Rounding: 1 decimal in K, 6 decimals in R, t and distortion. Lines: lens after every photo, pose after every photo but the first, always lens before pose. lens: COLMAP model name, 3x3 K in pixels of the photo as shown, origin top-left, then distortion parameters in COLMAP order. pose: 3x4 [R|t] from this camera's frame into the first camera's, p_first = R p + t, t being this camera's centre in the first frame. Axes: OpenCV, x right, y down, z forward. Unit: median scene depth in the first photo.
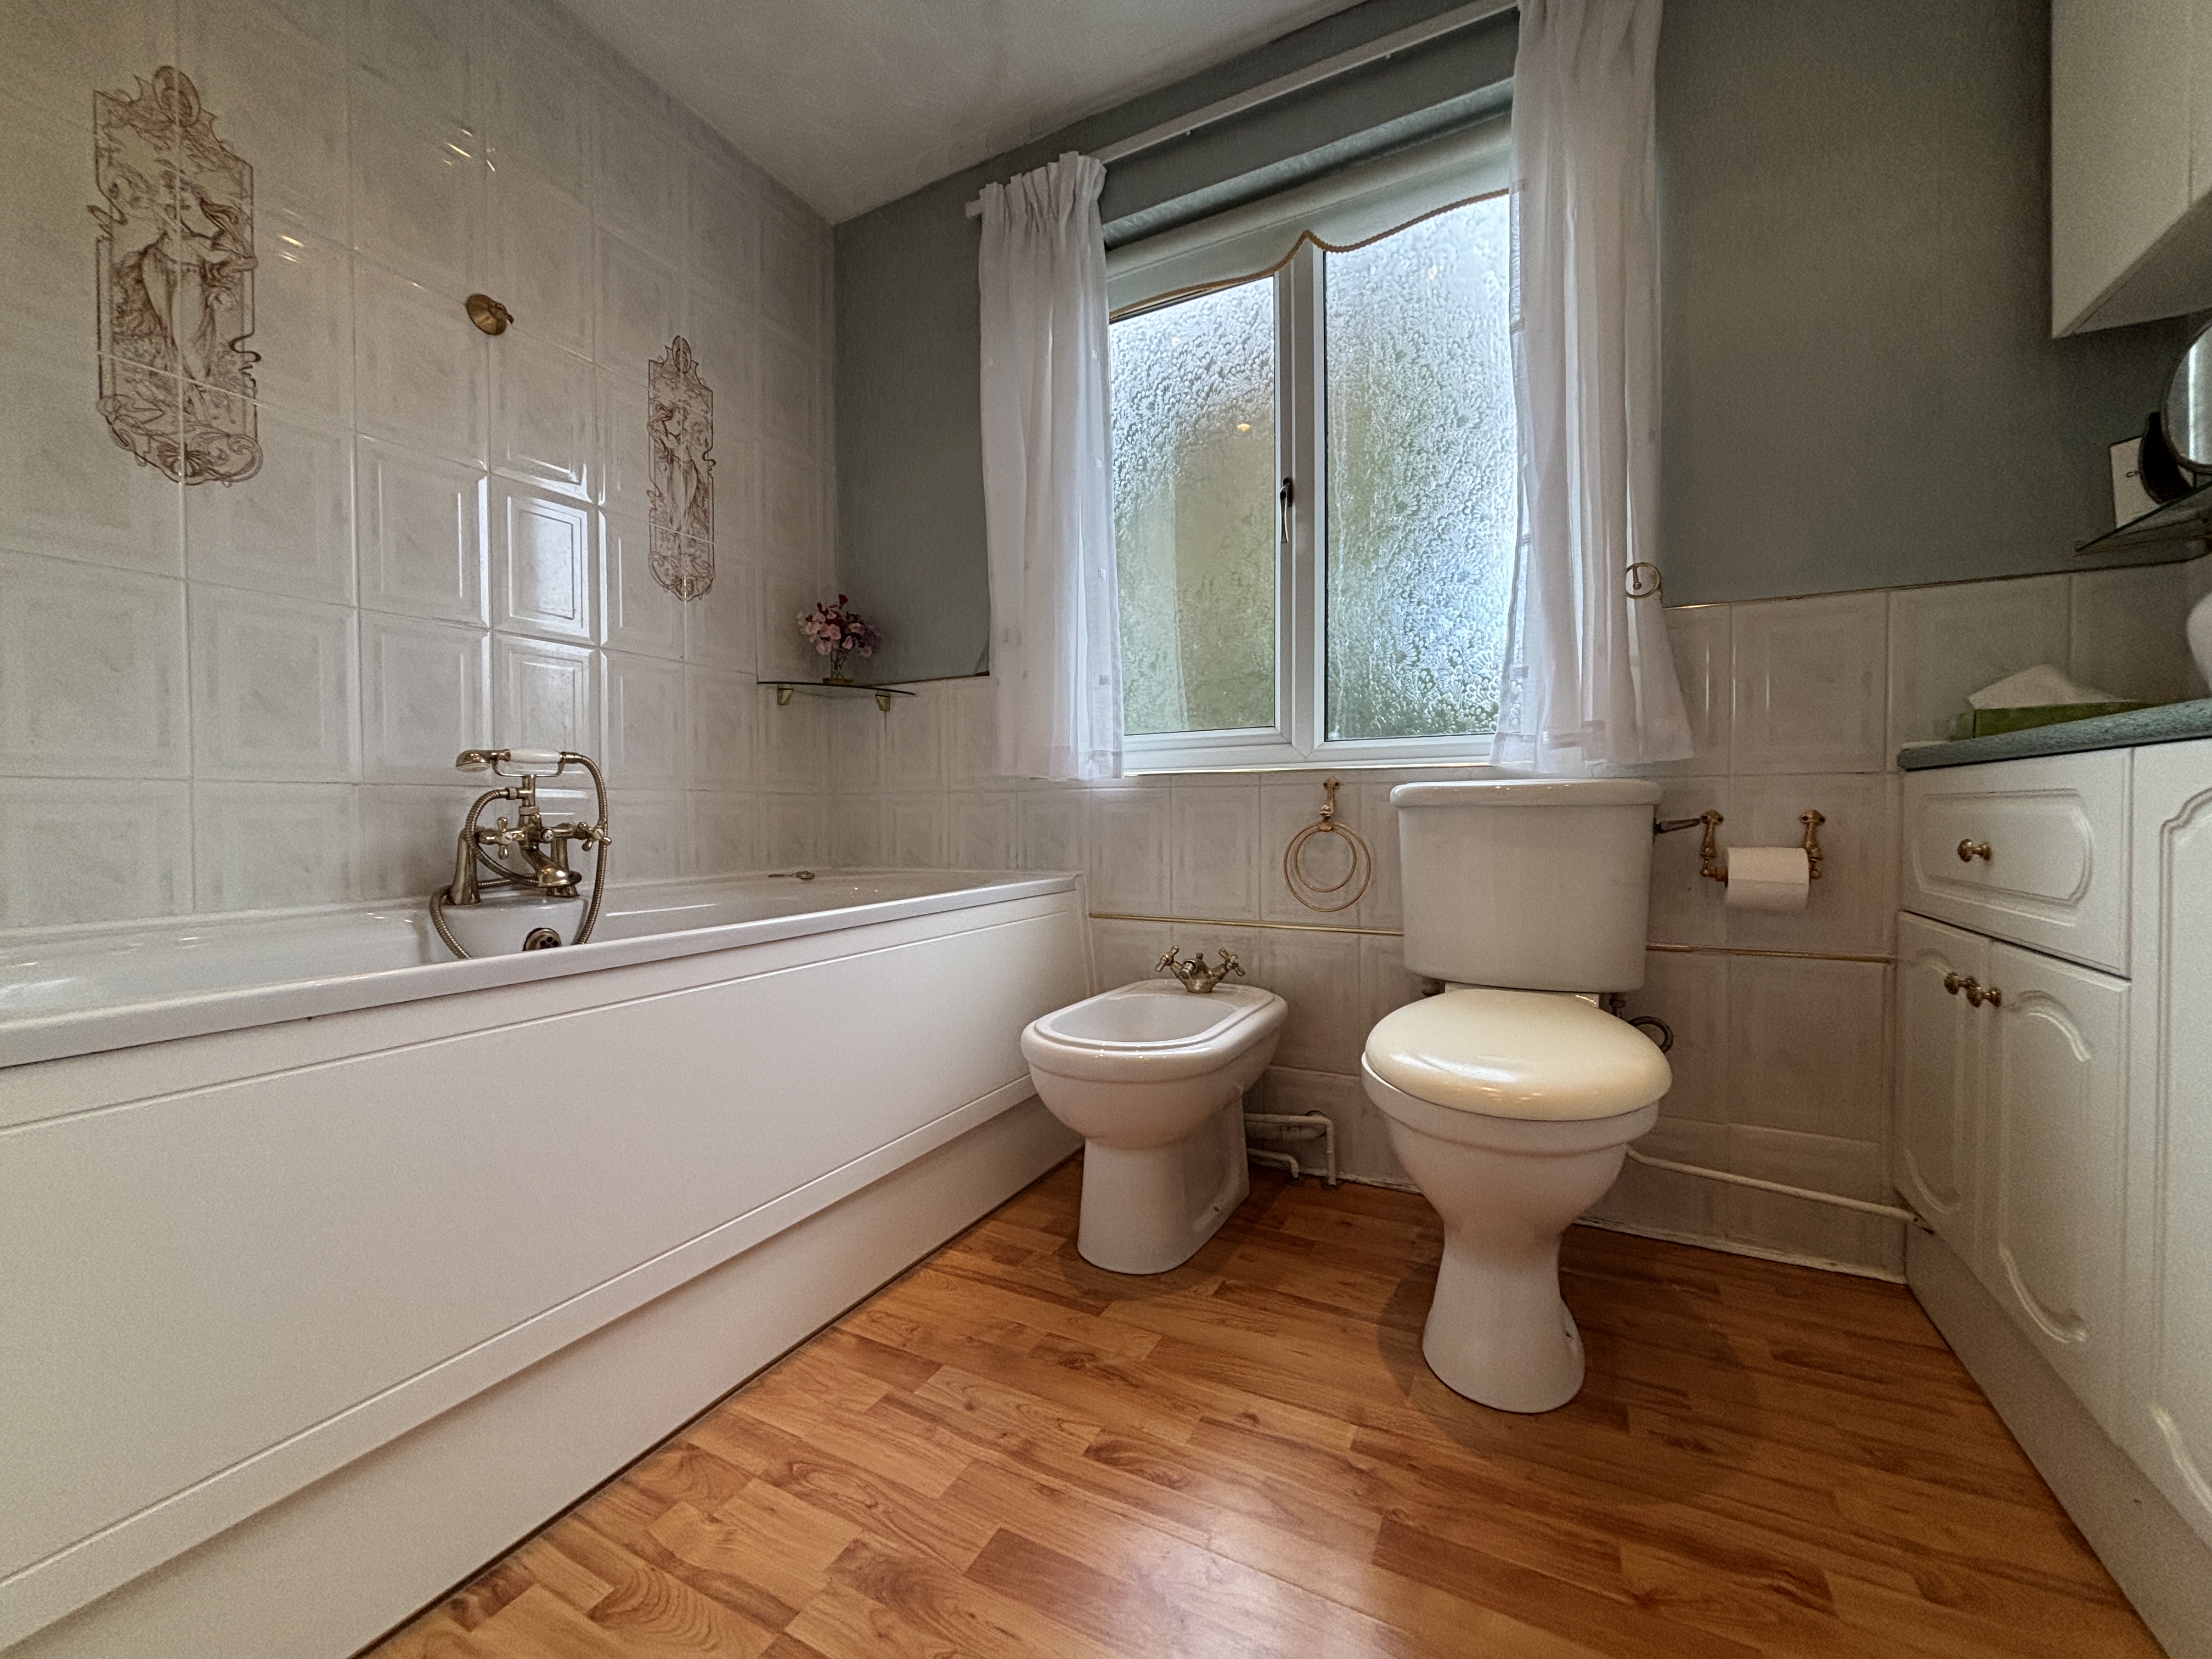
lens RADIAL K [[887.2, 0, 1108.5], [0, 887.2, 829.0], [0, 0, 1]] dist [0.000941, -0.001139]
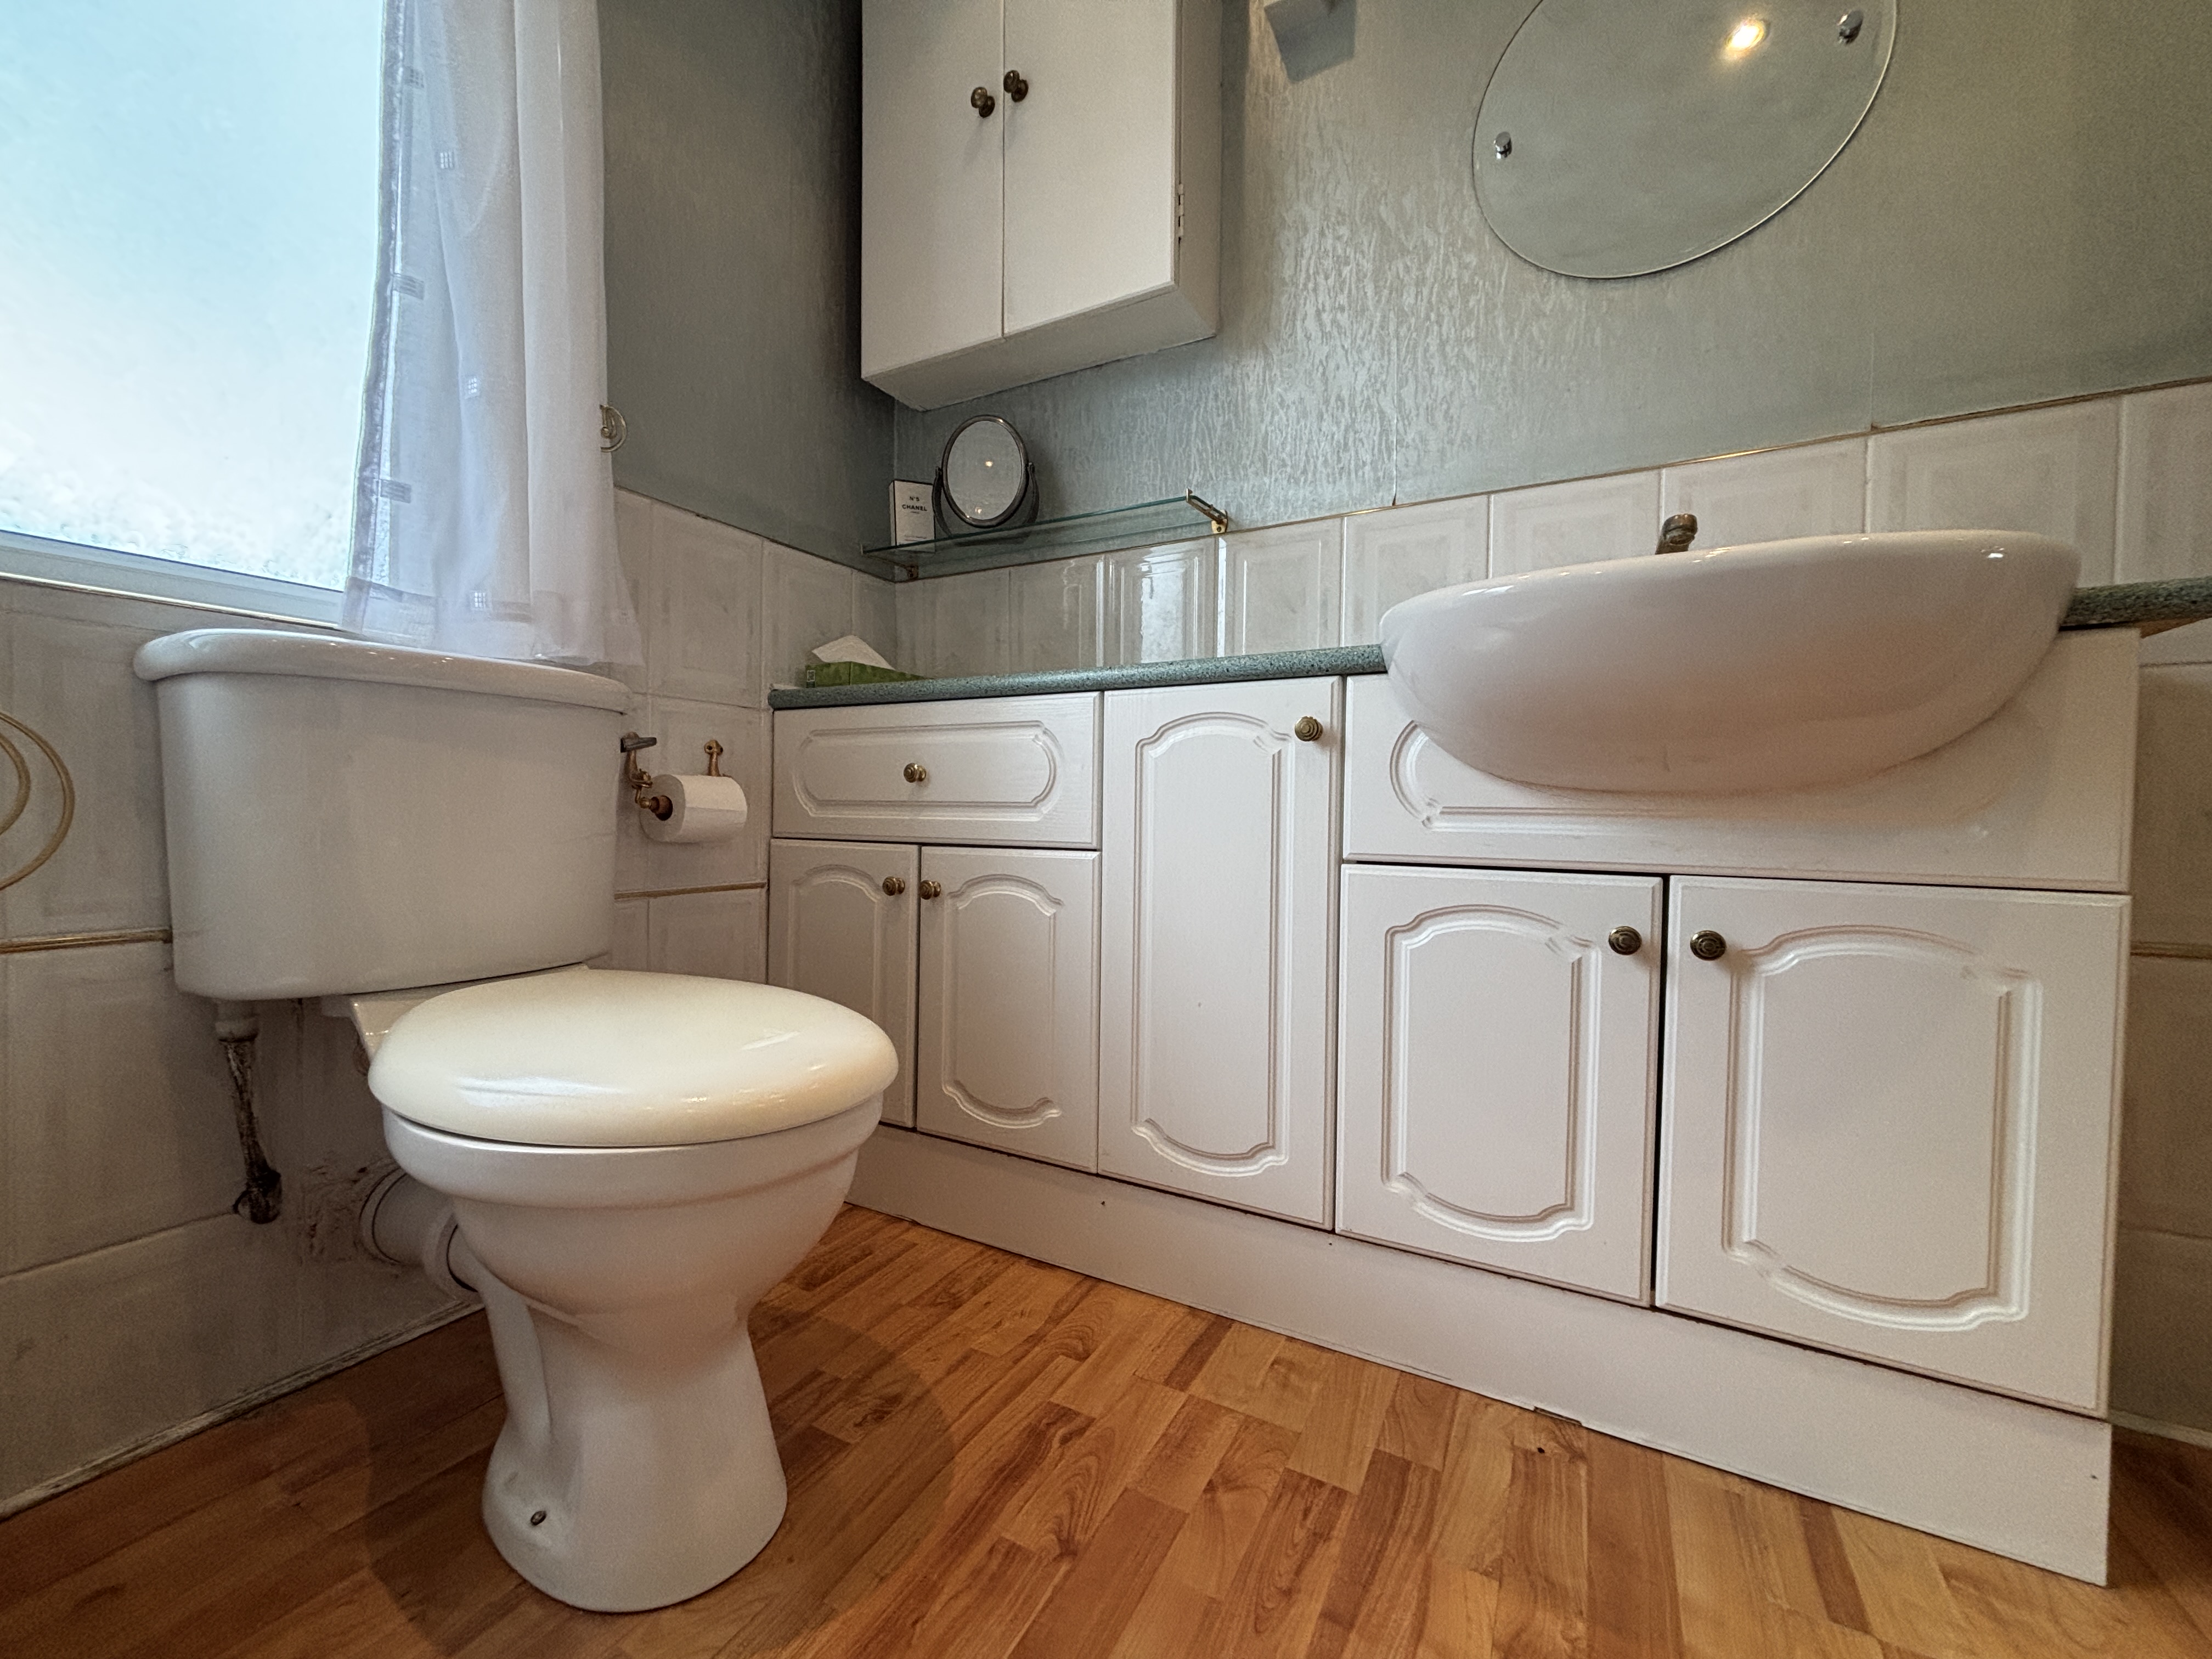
lens RADIAL K [[887.2, 0, 1112.5], [0, 887.2, 818.6], [0, 0, 1]] dist [0.000941, -0.001139]
pose [[0.021476, -0.004004, 0.999761, -0.139163], [0.003851, 0.999985, 0.003923, 0.049772], [-0.999762, 0.003766, 0.021491, 0.420055]]
